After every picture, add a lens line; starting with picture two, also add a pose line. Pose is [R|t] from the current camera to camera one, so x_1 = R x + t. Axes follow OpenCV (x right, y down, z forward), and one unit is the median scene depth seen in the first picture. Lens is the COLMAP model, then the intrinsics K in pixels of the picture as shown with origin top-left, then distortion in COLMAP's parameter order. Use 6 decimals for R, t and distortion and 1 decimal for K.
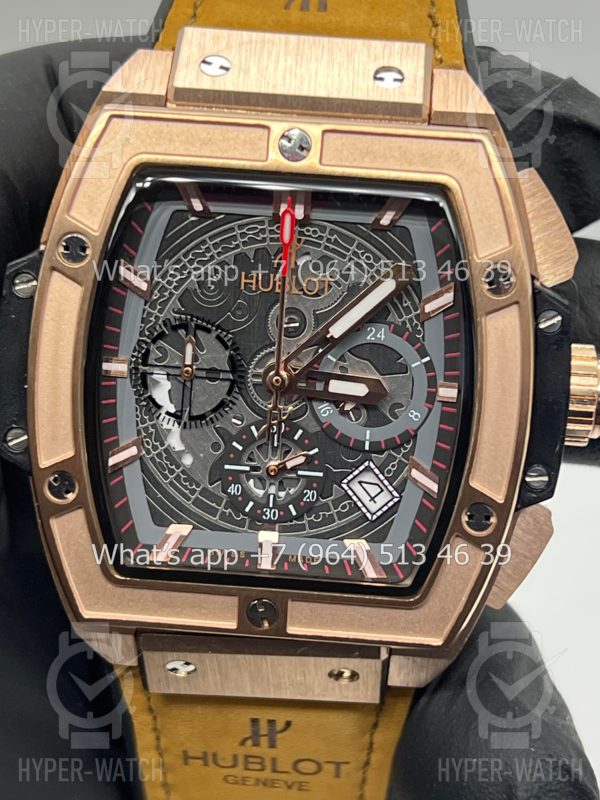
lens RADIAL K [[1793.2, 0, 297.5], [0, 1793.2, 400.2], [0, 0, 1]] dist [0.387490, 0.000000]
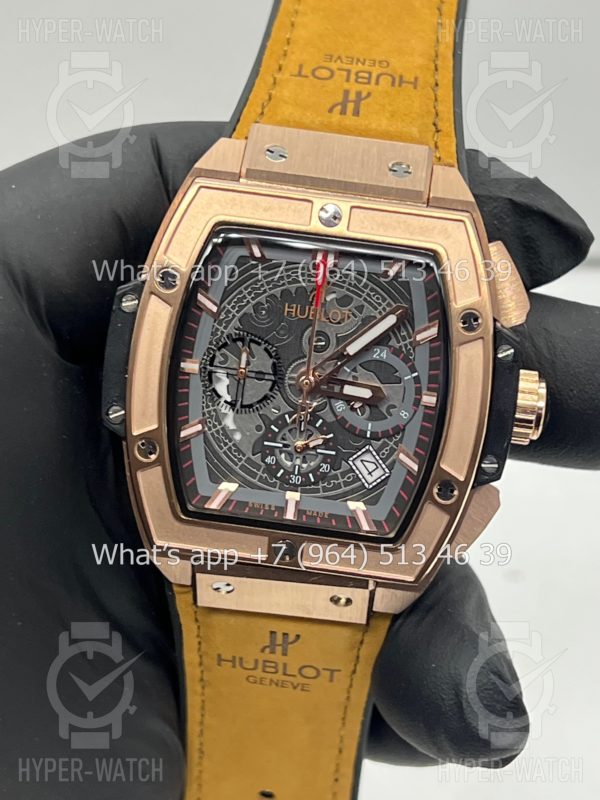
lens RADIAL K [[1793.2, 0, 300.4], [0, 1793.2, 398.6], [0, 0, 1]] dist [0.387490, 0.000000]
pose [[0.998027, 0.062670, -0.003908, -0.009763], [-0.062687, 0.998023, -0.004549, 0.007606], [0.003615, 0.004785, 0.999982, -0.378497]]
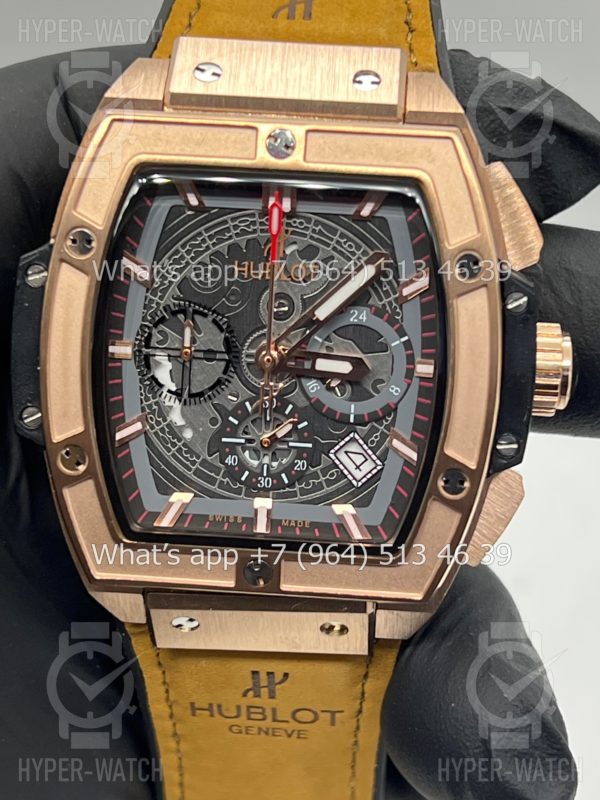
lens RADIAL K [[1793.2, 0, 301.3], [0, 1793.2, 399.2], [0, 0, 1]] dist [0.387490, 0.000000]
pose [[0.999832, -0.013654, -0.012206, 0.021499], [0.013736, 0.999884, 0.006645, 0.005893], [0.012114, -0.006812, 0.999903, -0.091817]]
